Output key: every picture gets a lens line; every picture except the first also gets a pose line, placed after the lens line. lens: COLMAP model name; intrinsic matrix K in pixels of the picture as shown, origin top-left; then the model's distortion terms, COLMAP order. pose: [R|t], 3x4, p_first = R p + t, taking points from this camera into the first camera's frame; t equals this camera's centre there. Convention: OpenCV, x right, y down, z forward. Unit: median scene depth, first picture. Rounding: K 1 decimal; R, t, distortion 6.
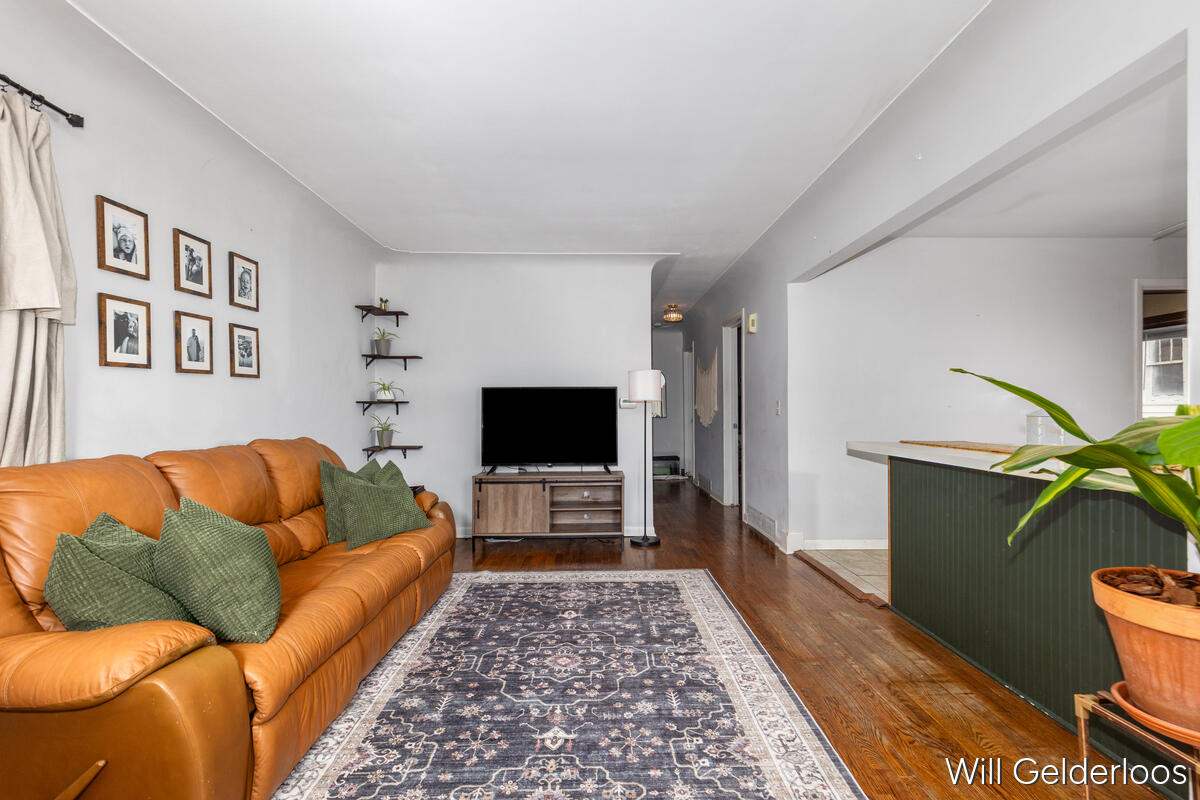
lens RADIAL K [[545.8, 0, 598.2], [0, 545.8, 398.6], [0, 0, 1]] dist [0.000580, 0.000627]
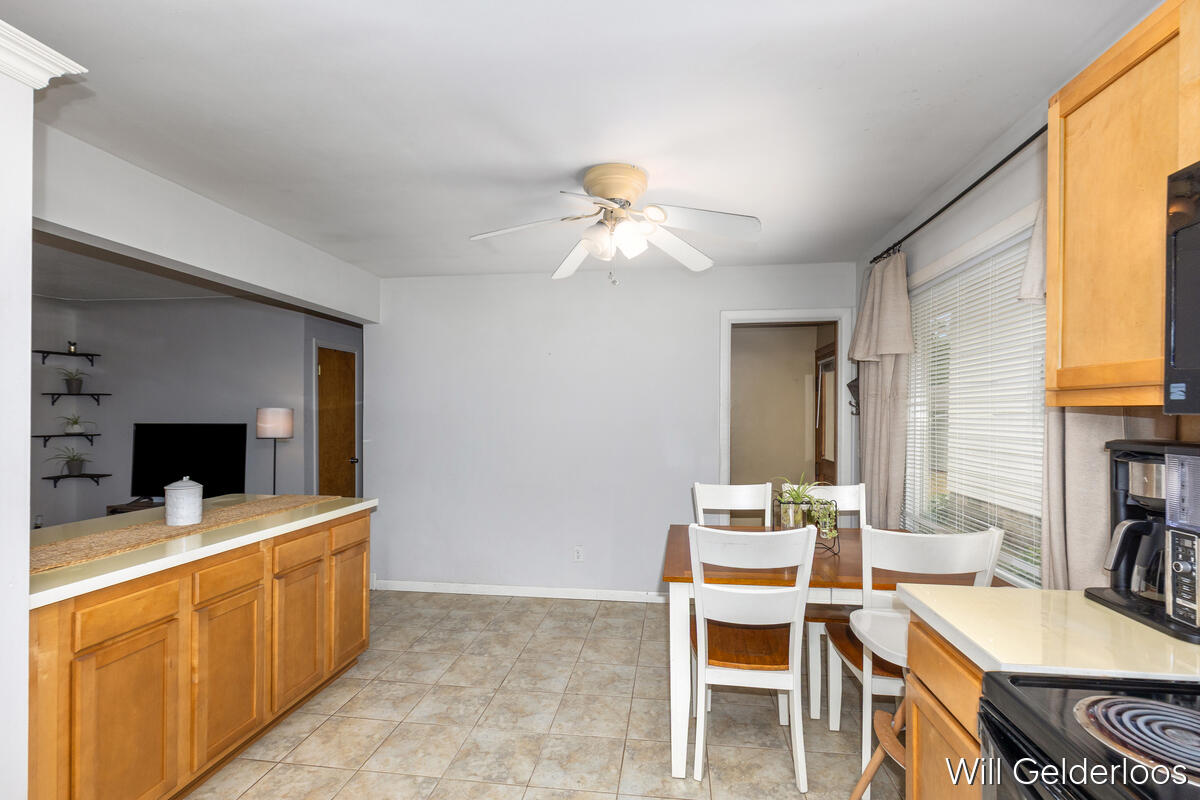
lens RADIAL K [[545.8, 0, 603.1], [0, 545.8, 409.8], [0, 0, 1]] dist [0.000580, 0.000627]
pose [[0.989055, 0.004387, -0.147483, 0.835041], [-0.005733, 0.999946, -0.008701, -0.040976], [0.147437, 0.009451, 0.989026, 0.064802]]
